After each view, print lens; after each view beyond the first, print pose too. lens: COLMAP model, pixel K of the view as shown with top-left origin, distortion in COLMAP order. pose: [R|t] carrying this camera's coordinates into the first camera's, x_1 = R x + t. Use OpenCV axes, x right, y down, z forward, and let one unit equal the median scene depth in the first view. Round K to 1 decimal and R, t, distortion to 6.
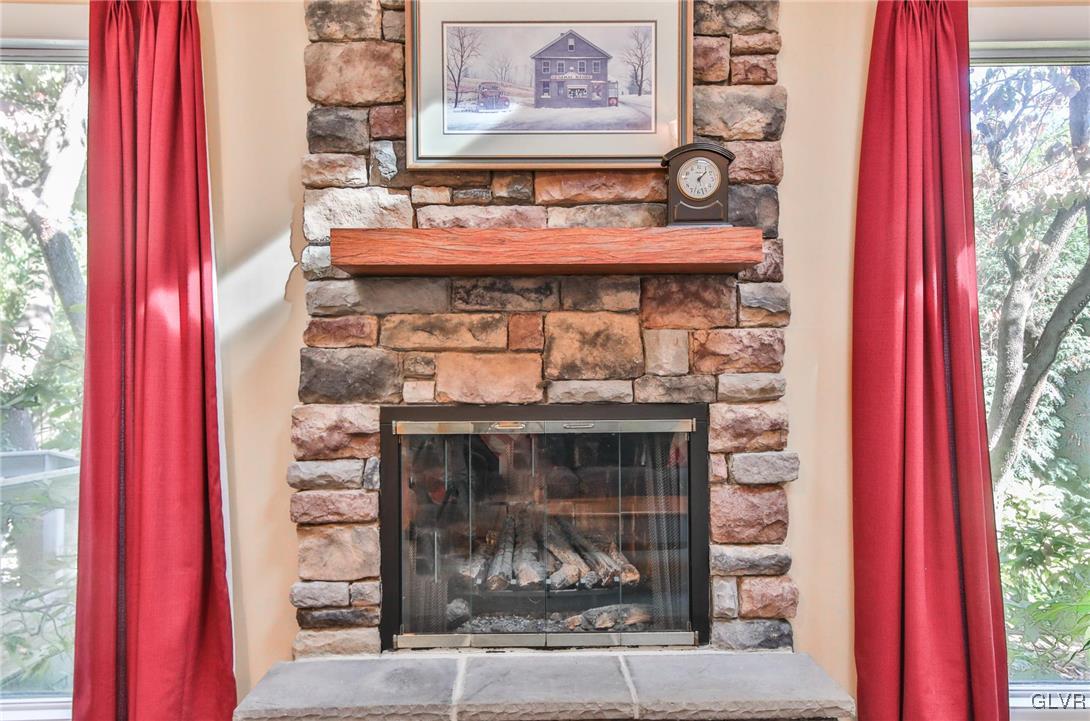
lens RADIAL K [[739.4, 0, 543.0], [0, 739.4, 379.7], [0, 0, 1]] dist [0.021994, 0.000738]
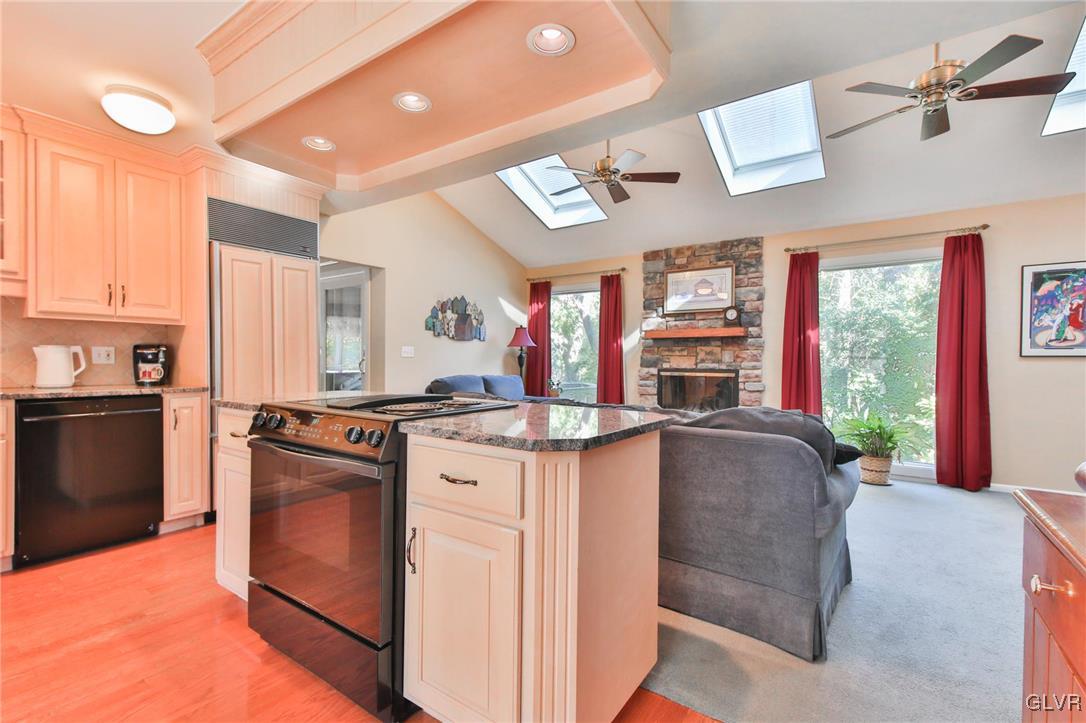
lens RADIAL K [[490.0, 0, 534.4], [0, 490.0, 366.4], [0, 0, 1]] dist [0.020767, -0.006431]
pose [[0.816698, 0.019455, -0.576738, 0.842937], [-0.006743, 0.999685, 0.024174, -0.040722], [0.577026, -0.015854, 0.816572, -1.755844]]
